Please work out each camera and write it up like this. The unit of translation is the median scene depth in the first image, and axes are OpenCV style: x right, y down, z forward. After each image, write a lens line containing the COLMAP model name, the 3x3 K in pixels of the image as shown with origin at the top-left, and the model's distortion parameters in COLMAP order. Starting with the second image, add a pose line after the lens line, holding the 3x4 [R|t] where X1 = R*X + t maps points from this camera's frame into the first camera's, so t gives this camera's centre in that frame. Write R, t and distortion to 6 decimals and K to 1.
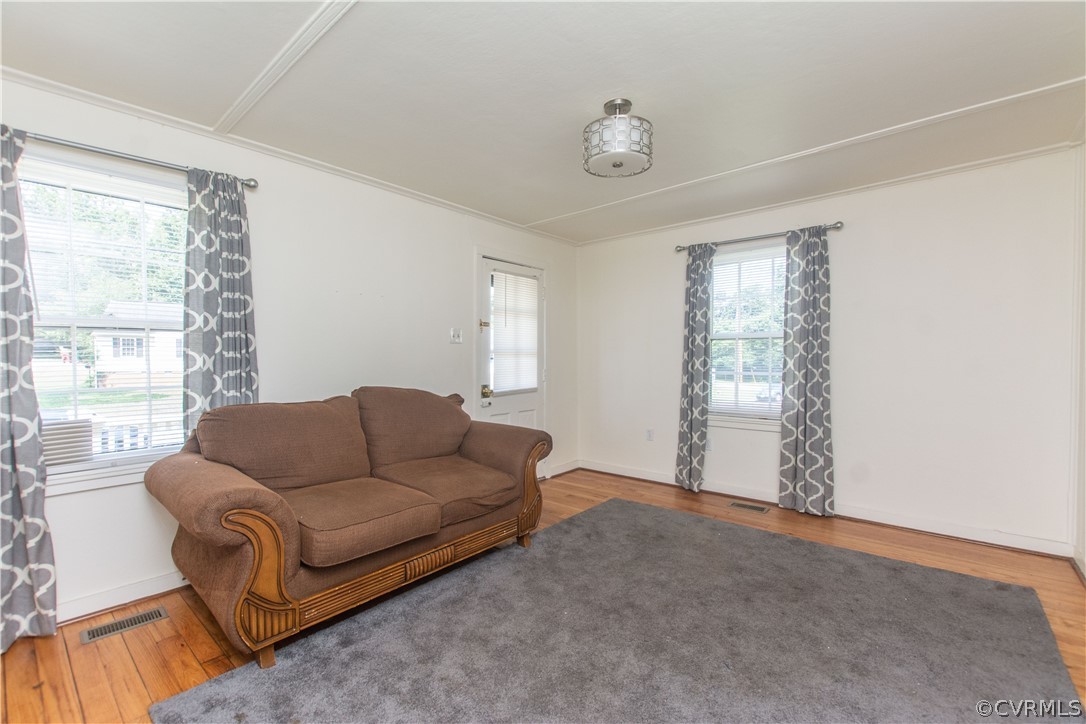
lens RADIAL K [[462.1, 0, 544.8], [0, 462.1, 366.4], [0, 0, 1]] dist [0.002555, -0.004411]
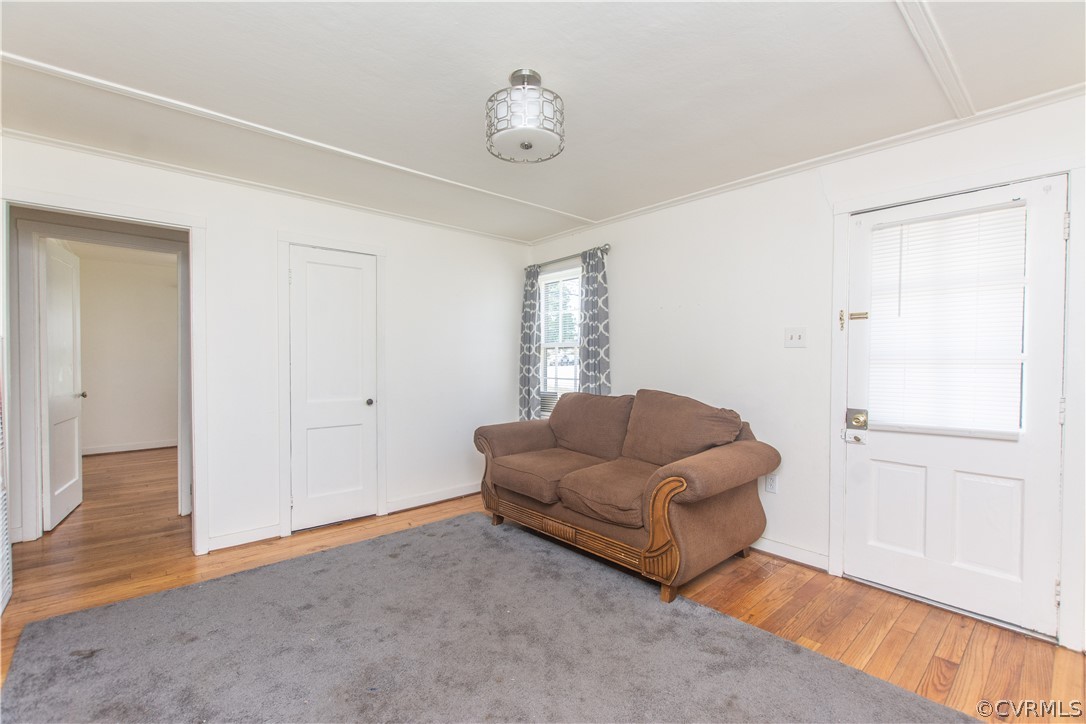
lens RADIAL K [[471.9, 0, 543.0], [0, 471.9, 362.0], [0, 0, 1]] dist [-0.001597, -0.000089]
pose [[-0.138617, 0.006839, -0.990322, 0.873307], [-0.025364, 0.999624, 0.010454, -0.033142], [0.990021, 0.026567, -0.138392, 0.970987]]
